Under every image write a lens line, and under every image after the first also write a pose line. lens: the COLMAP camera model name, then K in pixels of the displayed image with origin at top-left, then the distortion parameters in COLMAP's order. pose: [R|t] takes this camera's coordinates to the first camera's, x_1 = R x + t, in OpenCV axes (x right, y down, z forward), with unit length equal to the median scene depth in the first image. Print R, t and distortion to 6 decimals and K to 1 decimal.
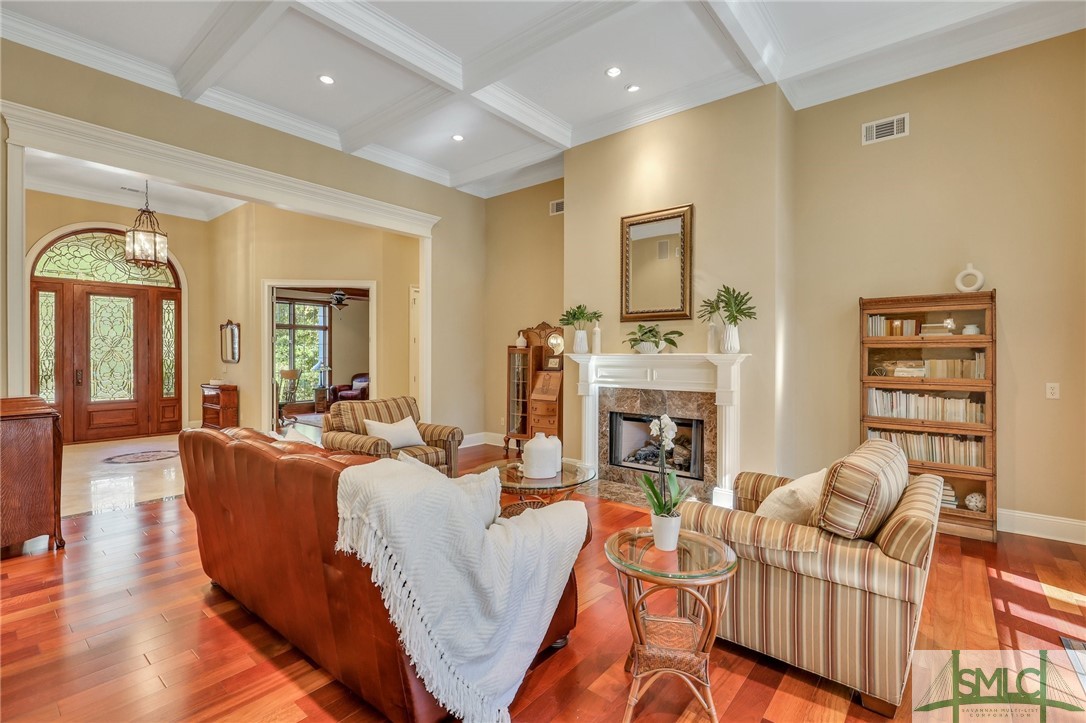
lens RADIAL K [[498.4, 0, 540.8], [0, 498.4, 354.8], [0, 0, 1]] dist [-0.000866, -0.000099]
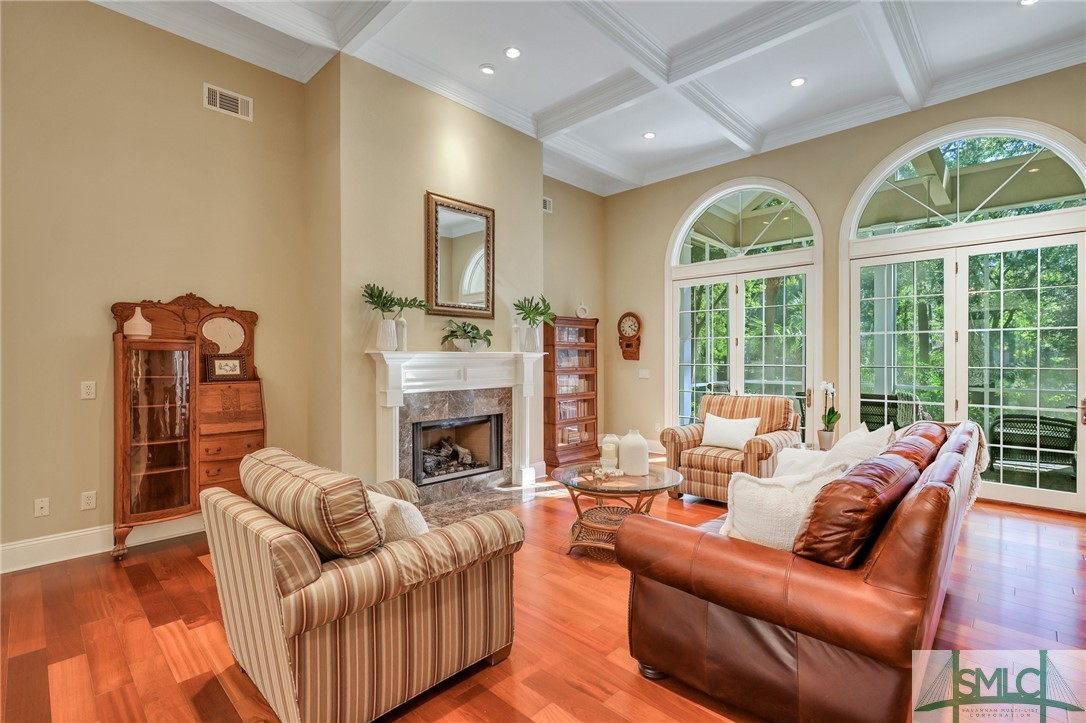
lens RADIAL K [[498.4, 0, 540.8], [0, 498.4, 354.8], [0, 0, 1]] dist [-0.000866, -0.000099]
pose [[0.080328, 0.002331, 0.996766, -0.718103], [0.003942, 0.999989, -0.002656, 0.006747], [-0.996761, 0.004142, 0.080318, 0.796780]]
